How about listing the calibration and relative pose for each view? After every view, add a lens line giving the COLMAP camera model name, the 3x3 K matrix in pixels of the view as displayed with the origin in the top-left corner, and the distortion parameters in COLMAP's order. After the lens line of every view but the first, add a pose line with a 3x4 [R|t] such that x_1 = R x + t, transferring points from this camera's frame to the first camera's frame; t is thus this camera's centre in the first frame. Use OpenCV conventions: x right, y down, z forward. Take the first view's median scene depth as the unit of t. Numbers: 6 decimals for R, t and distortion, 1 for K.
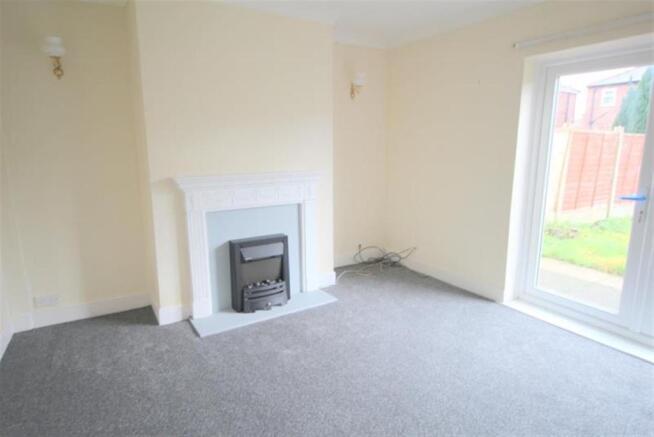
lens RADIAL K [[374.9, 0, 292.3], [0, 374.9, 217.3], [0, 0, 1]] dist [-0.003571, -0.002280]
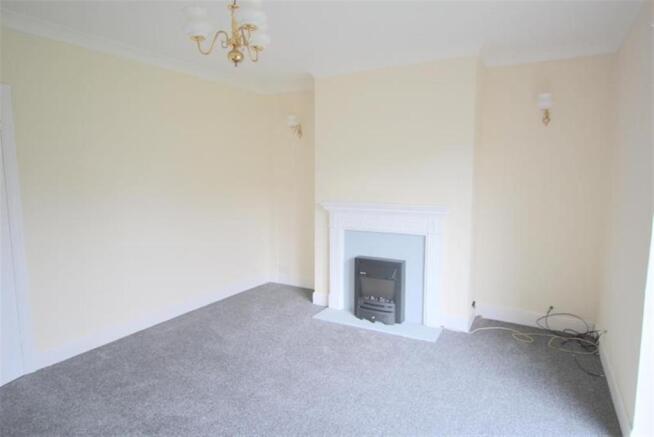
lens RADIAL K [[335.1, 0, 323.0], [0, 335.1, 218.2], [0, 0, 1]] dist [-0.002041, -0.001334]
pose [[0.519951, 0.095729, -0.848815, 0.671307], [-0.161539, 0.986789, 0.012337, -0.052646], [0.838783, 0.130702, 0.528546, 0.285021]]
